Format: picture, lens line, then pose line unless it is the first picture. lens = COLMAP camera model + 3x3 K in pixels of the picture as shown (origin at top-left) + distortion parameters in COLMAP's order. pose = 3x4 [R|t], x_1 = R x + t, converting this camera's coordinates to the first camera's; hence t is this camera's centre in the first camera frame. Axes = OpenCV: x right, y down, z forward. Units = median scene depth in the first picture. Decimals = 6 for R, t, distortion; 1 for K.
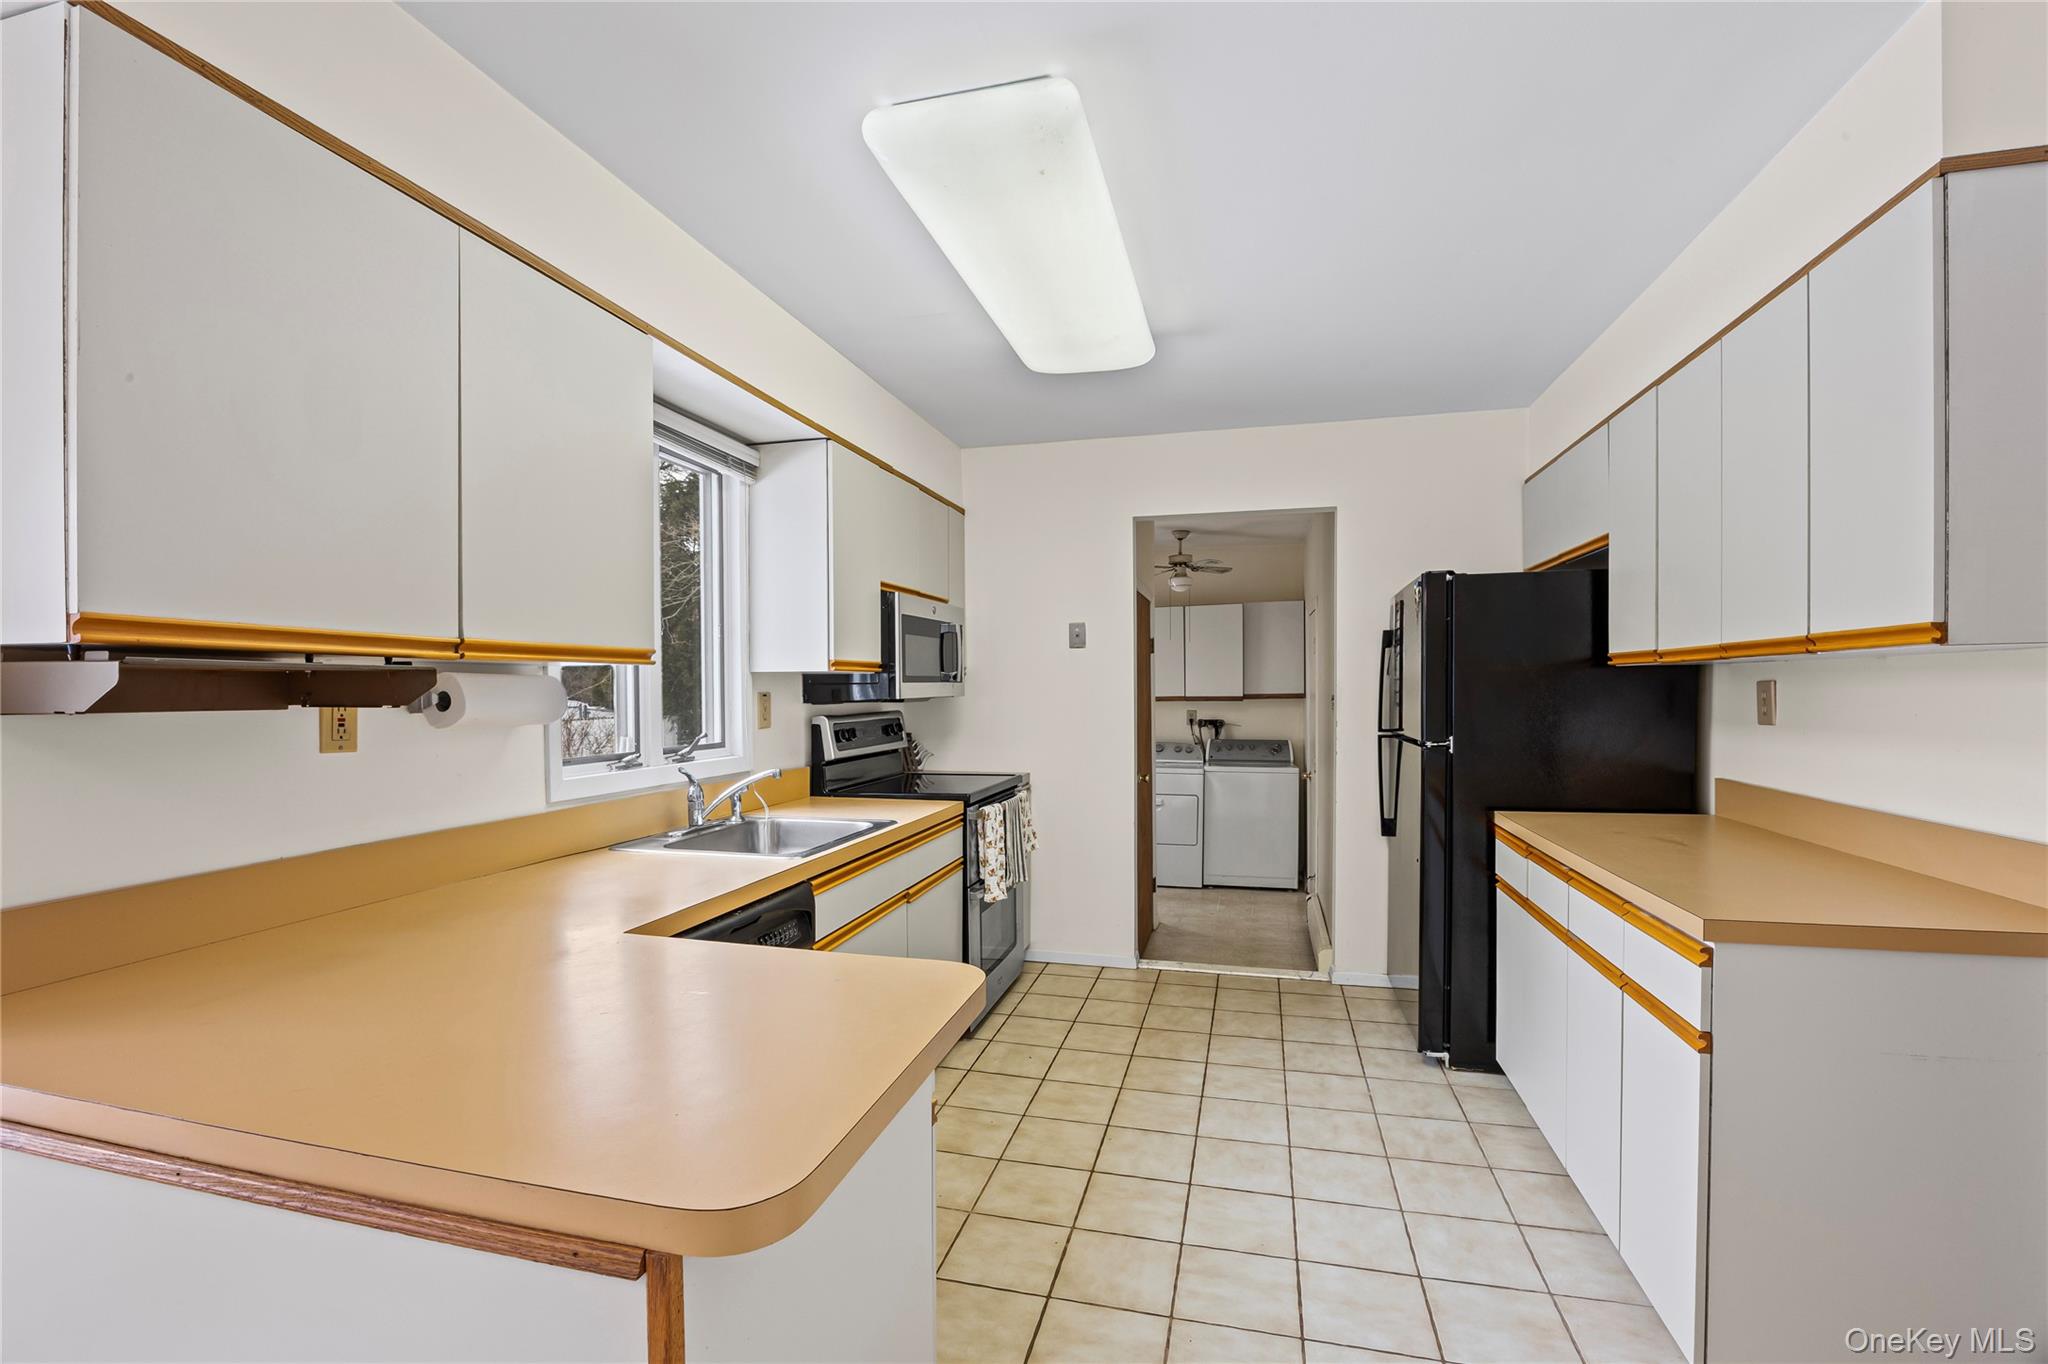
lens RADIAL K [[908.7, 0, 1021.1], [0, 908.7, 702.5], [0, 0, 1]] dist [0.014308, 0.000247]
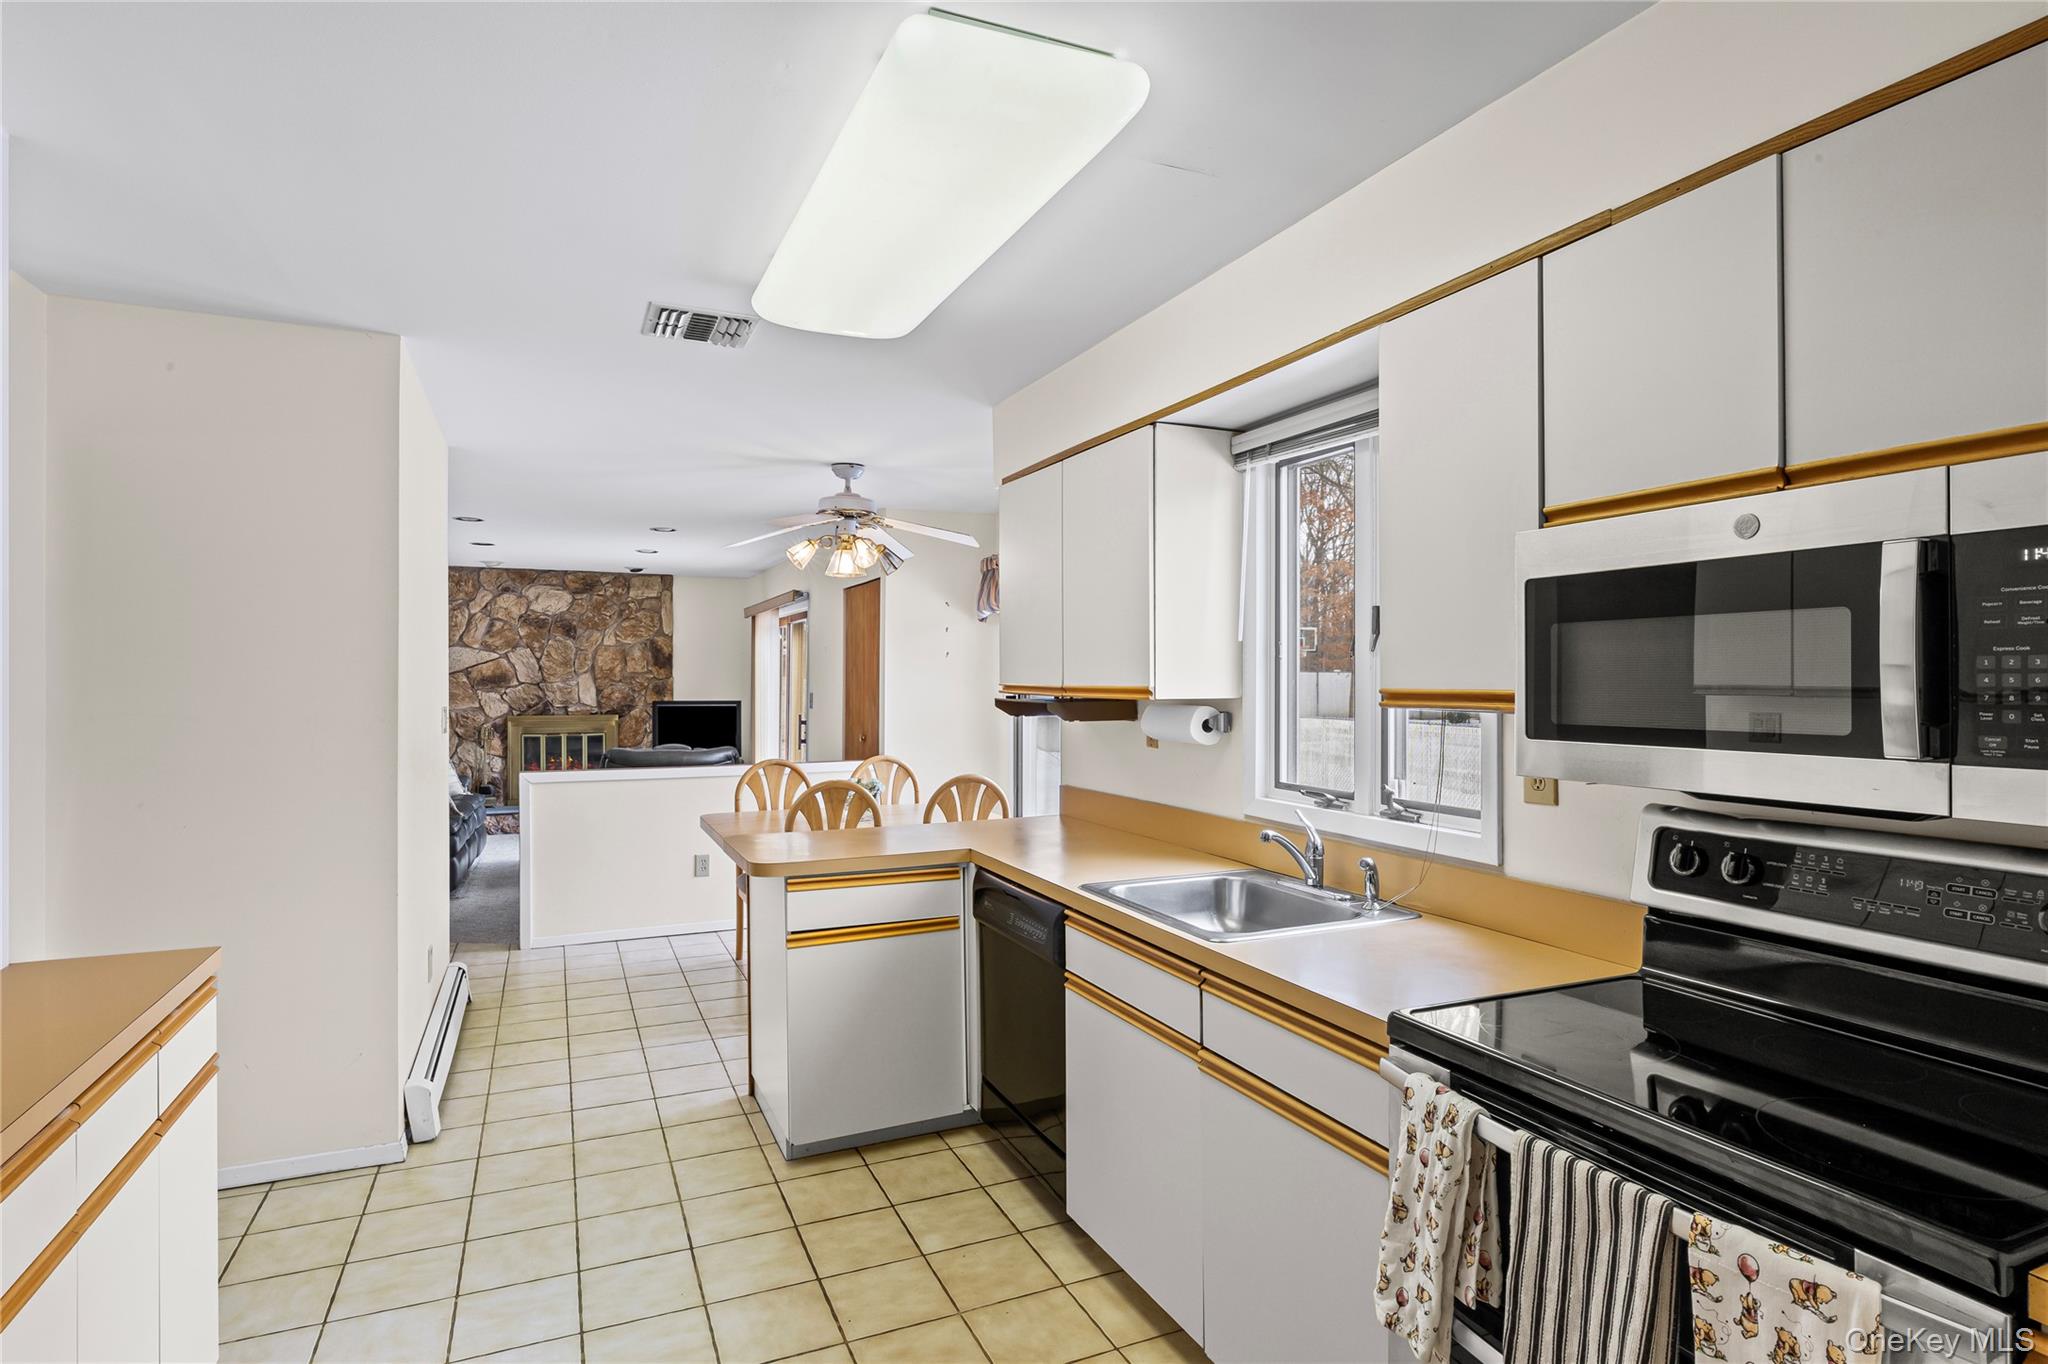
lens RADIAL K [[1044.8, 0, 1018.4], [0, 1044.8, 675.8], [0, 0, 1]] dist [-0.007257, 0.000624]
pose [[-0.780572, 0.004890, -0.625047, 0.369893], [-0.005804, 0.999870, 0.015070, -0.058364], [0.625039, 0.015391, -0.780442, 1.255358]]
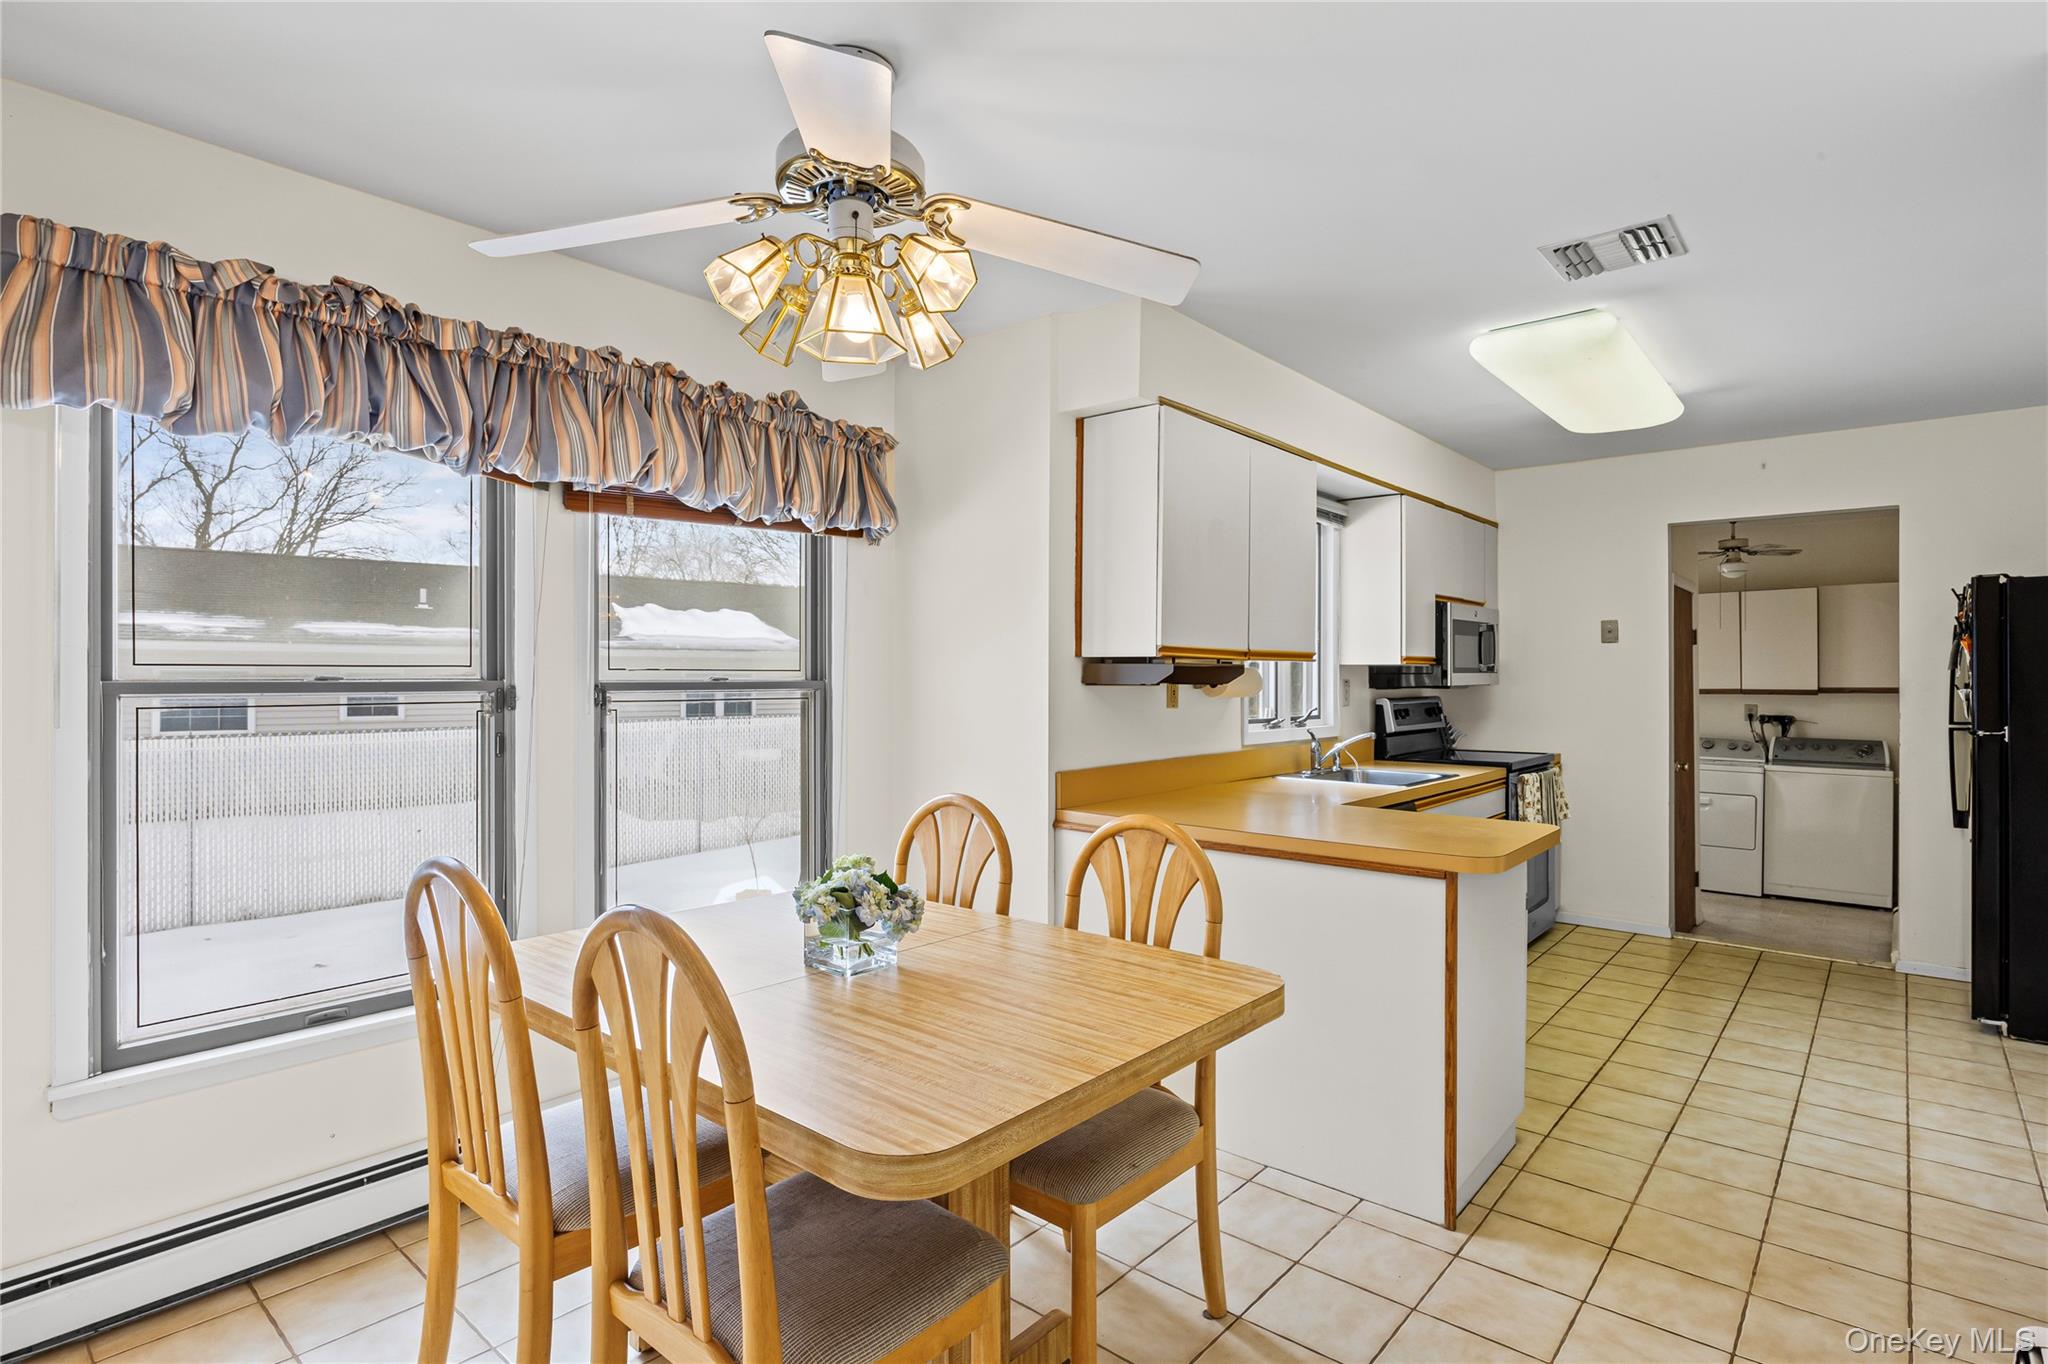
lens RADIAL K [[1023.2, 0, 1020.5], [0, 1023.2, 670.6], [0, 0, 1]] dist [-0.005078, 0.000586]
pose [[0.897897, 0.005353, -0.440172, -0.044495], [-0.015064, 0.999714, -0.018572, 0.010343], [0.439947, 0.023306, 0.897721, -0.554925]]
